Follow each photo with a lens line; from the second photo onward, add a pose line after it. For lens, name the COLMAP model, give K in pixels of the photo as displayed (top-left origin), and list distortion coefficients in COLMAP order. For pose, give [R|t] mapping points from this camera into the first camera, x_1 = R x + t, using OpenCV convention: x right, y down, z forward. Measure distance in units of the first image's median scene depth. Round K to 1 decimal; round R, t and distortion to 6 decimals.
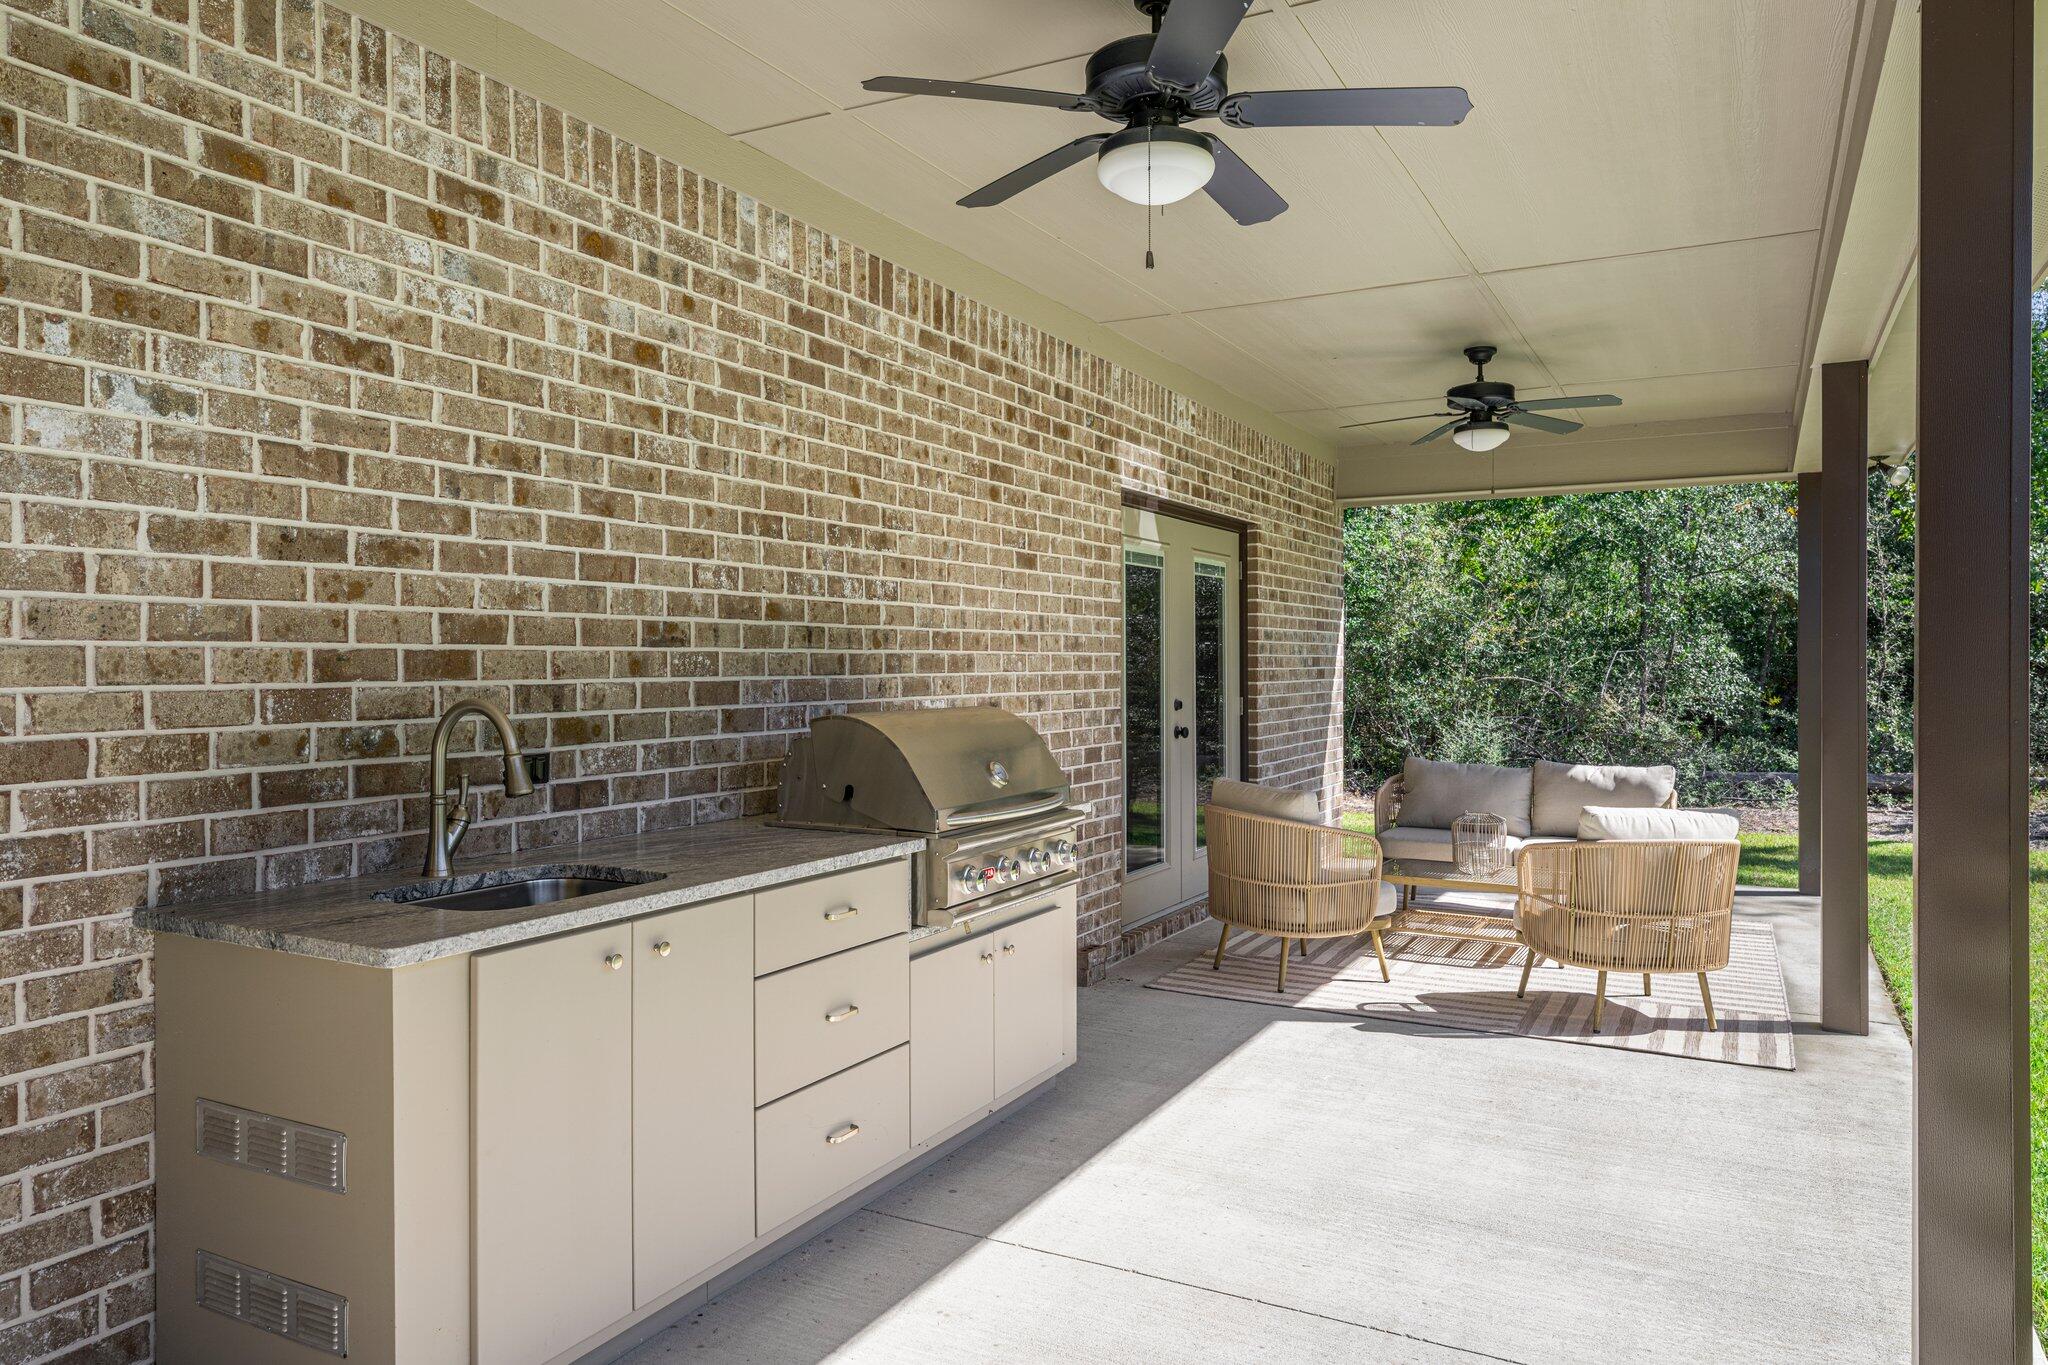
lens RADIAL K [[1371.1, 0, 1023.9], [0, 1371.1, 673.7], [0, 0, 1]] dist [0.002442, 0.002610]
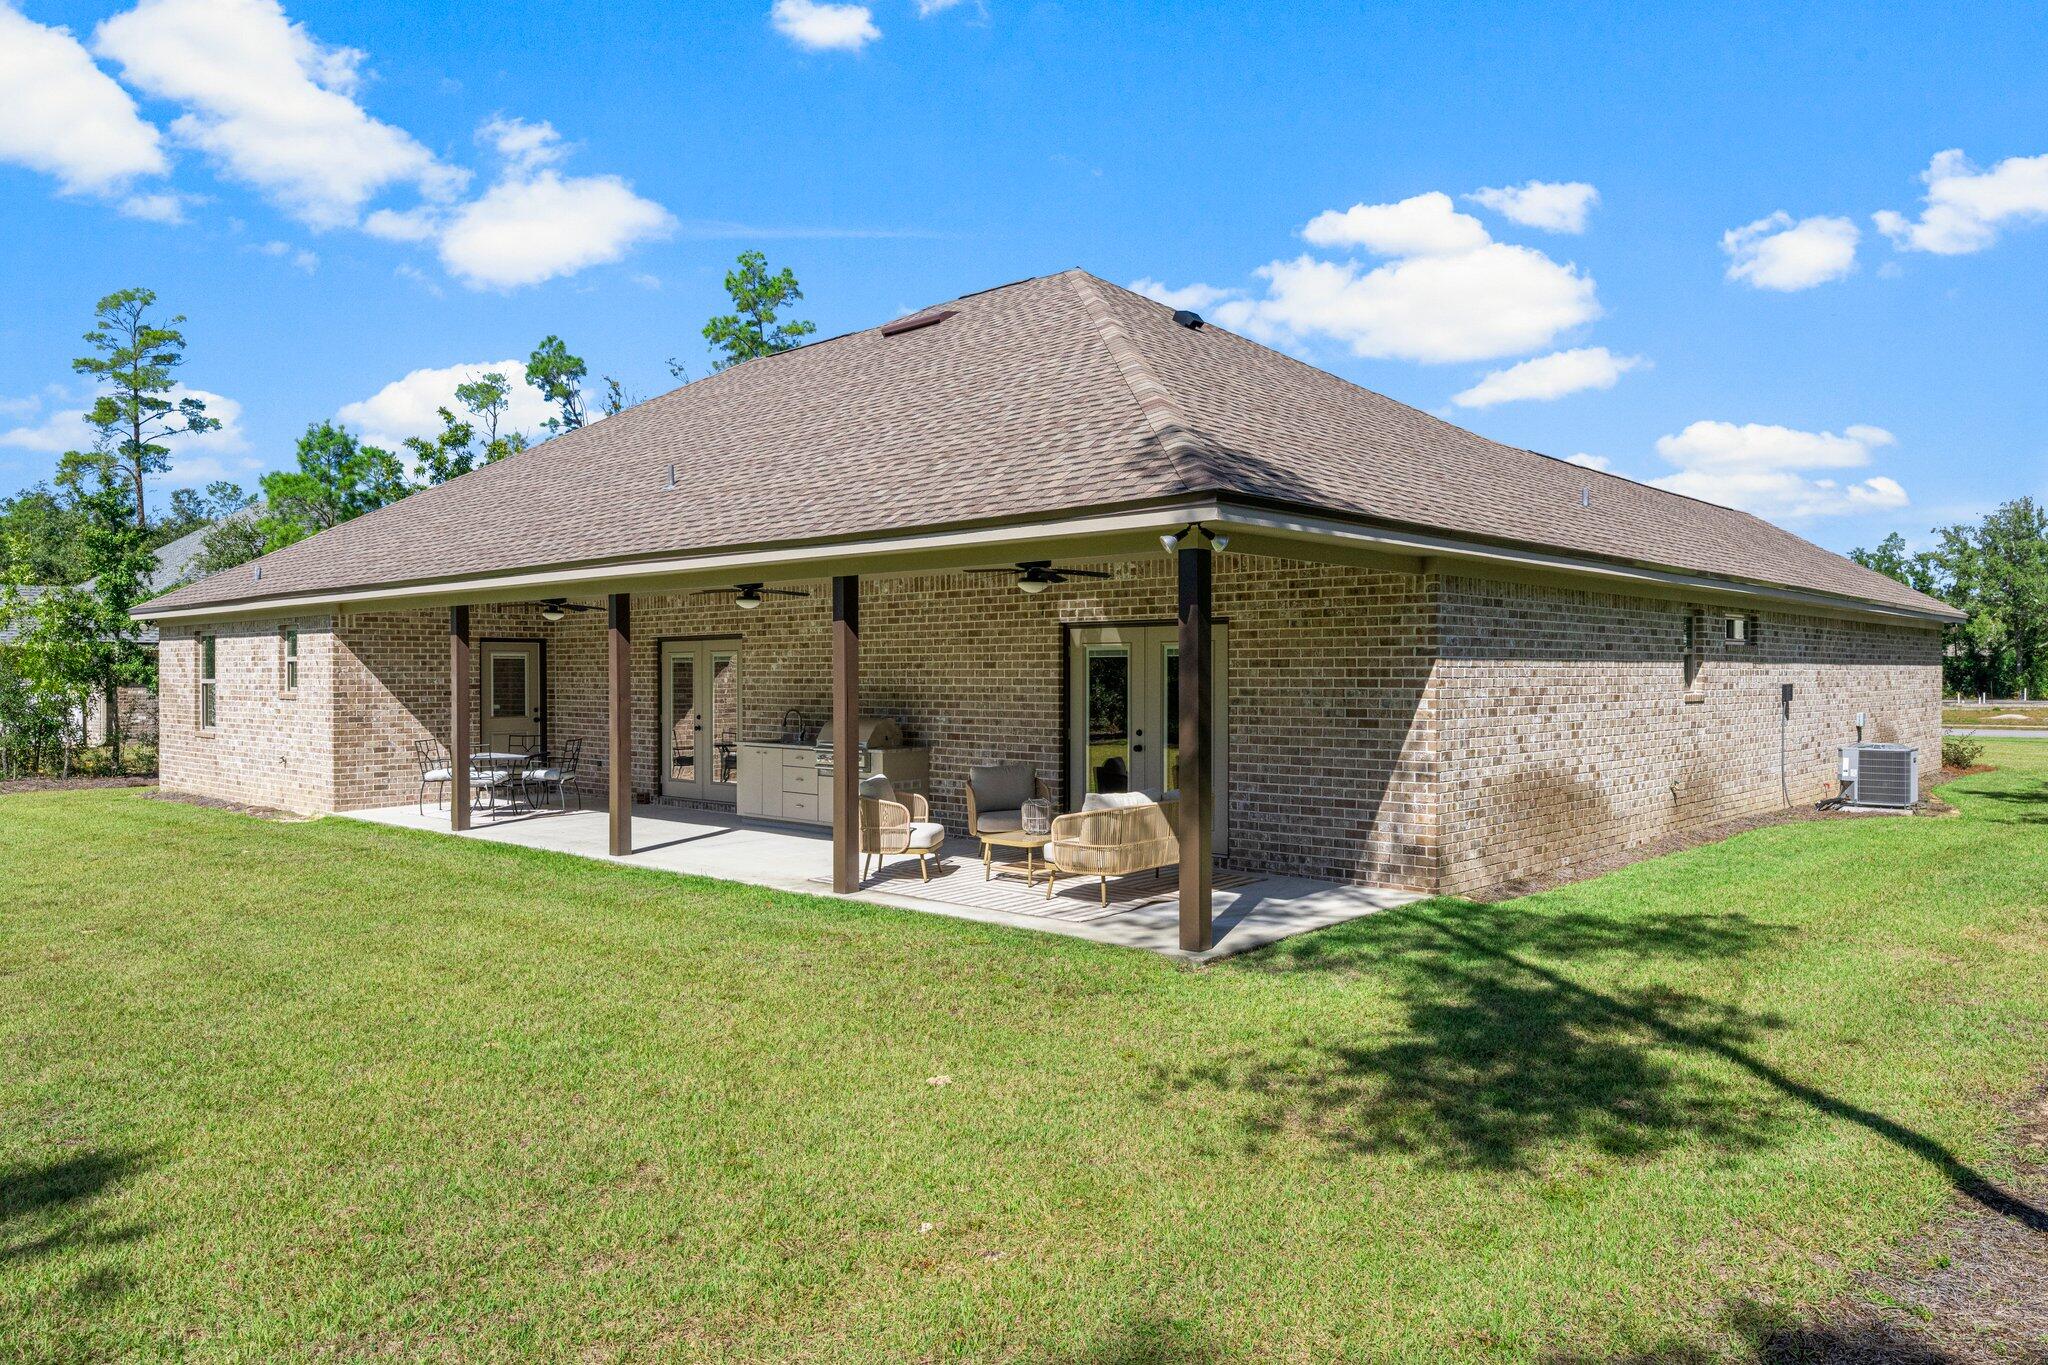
lens RADIAL K [[1371.1, 0, 1019.3], [0, 1371.1, 693.1], [0, 0, 1]] dist [0.002442, 0.002610]
pose [[-0.254796, 0.006536, -0.966973, 2.743920], [-0.012687, 0.999868, 0.010102, -0.064886], [0.966912, 0.014842, -0.254680, 1.922750]]
